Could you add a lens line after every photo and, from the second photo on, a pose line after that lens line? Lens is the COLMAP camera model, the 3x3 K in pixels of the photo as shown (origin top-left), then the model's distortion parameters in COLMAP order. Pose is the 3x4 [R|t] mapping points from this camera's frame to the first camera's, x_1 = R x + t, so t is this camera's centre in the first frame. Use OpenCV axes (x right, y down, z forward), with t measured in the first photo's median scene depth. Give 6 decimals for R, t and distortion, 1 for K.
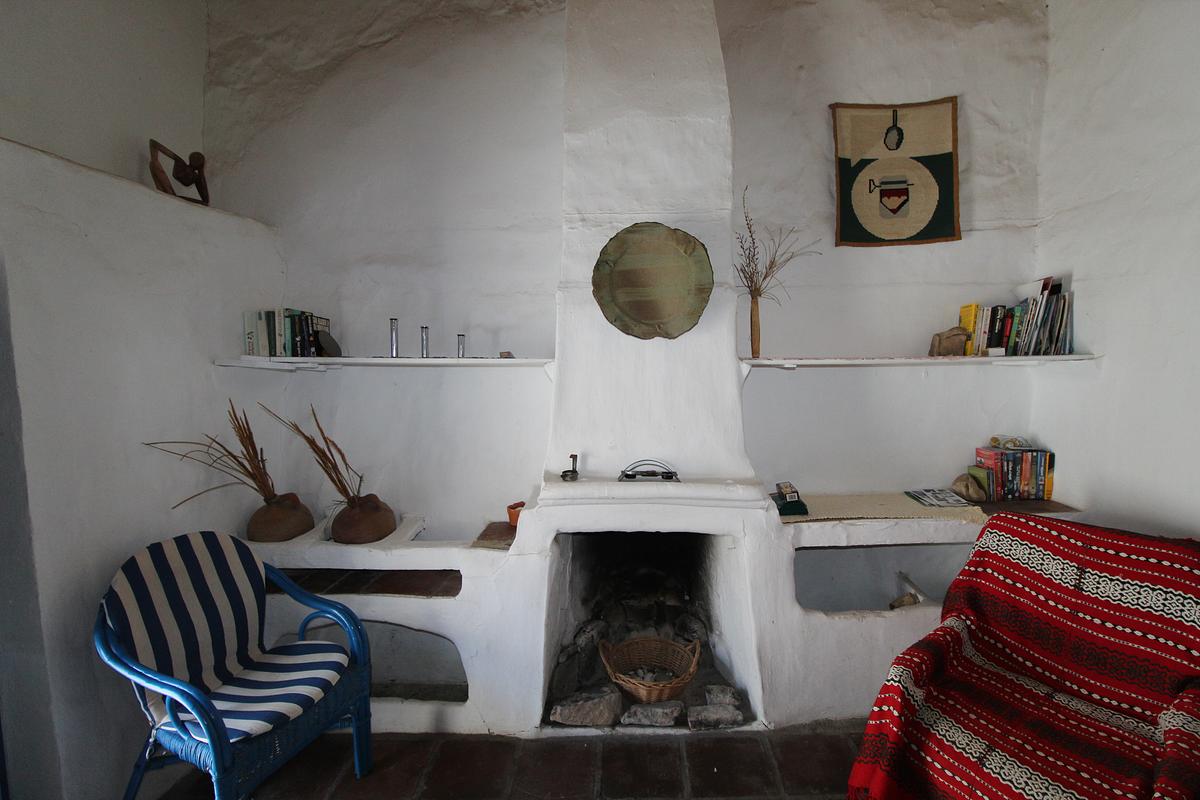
lens RADIAL K [[563.8, 0, 608.1], [0, 563.8, 400.6], [0, 0, 1]] dist [-0.018663, -0.001508]
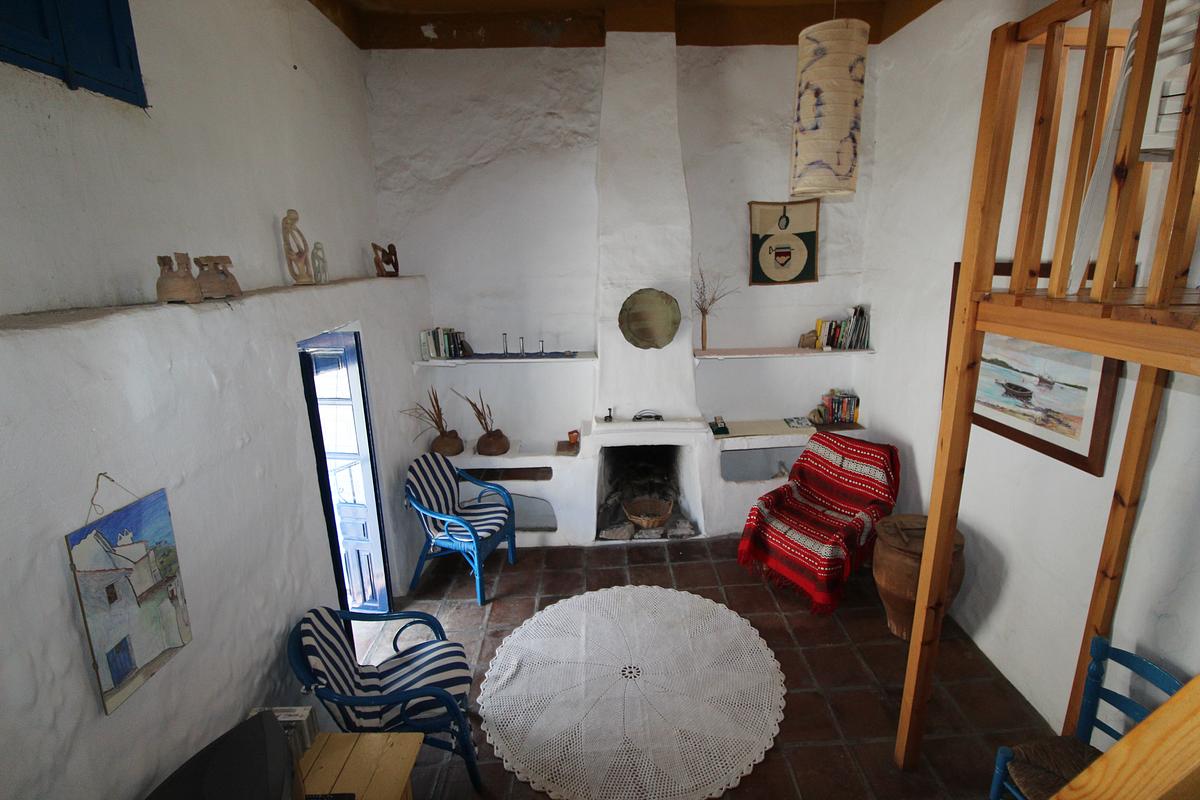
lens RADIAL K [[563.8, 0, 603.5], [0, 563.8, 399.5], [0, 0, 1]] dist [-0.018663, -0.001508]
pose [[0.998822, -0.026499, 0.040648, -0.153376], [0.019166, 0.985049, 0.171207, -0.256381], [-0.044577, -0.170226, 0.984396, -0.880533]]
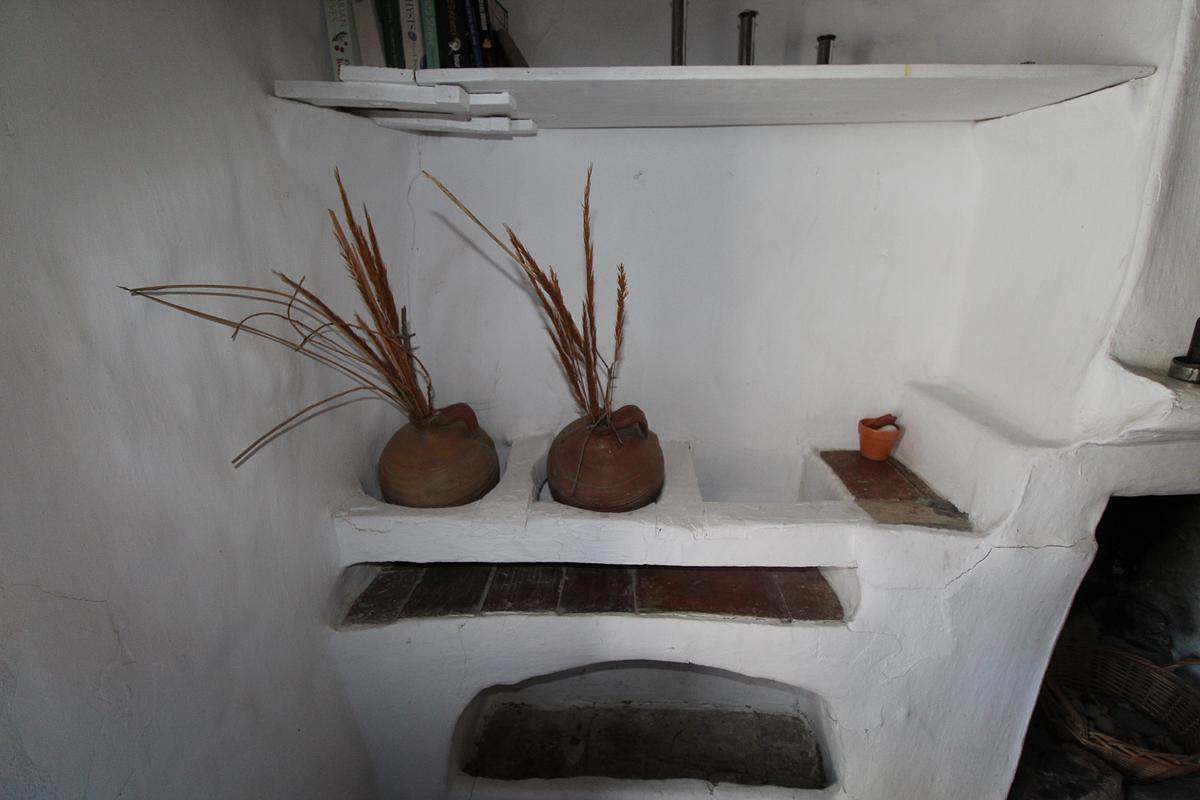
lens RADIAL K [[563.8, 0, 602.3], [0, 563.8, 397.4], [0, 0, 1]] dist [-0.018663, -0.001508]
pose [[0.999705, 0.003185, -0.024094, -0.458415], [0.002346, 0.974099, 0.226110, 0.055307], [0.024190, -0.226100, 0.973804, 0.567677]]
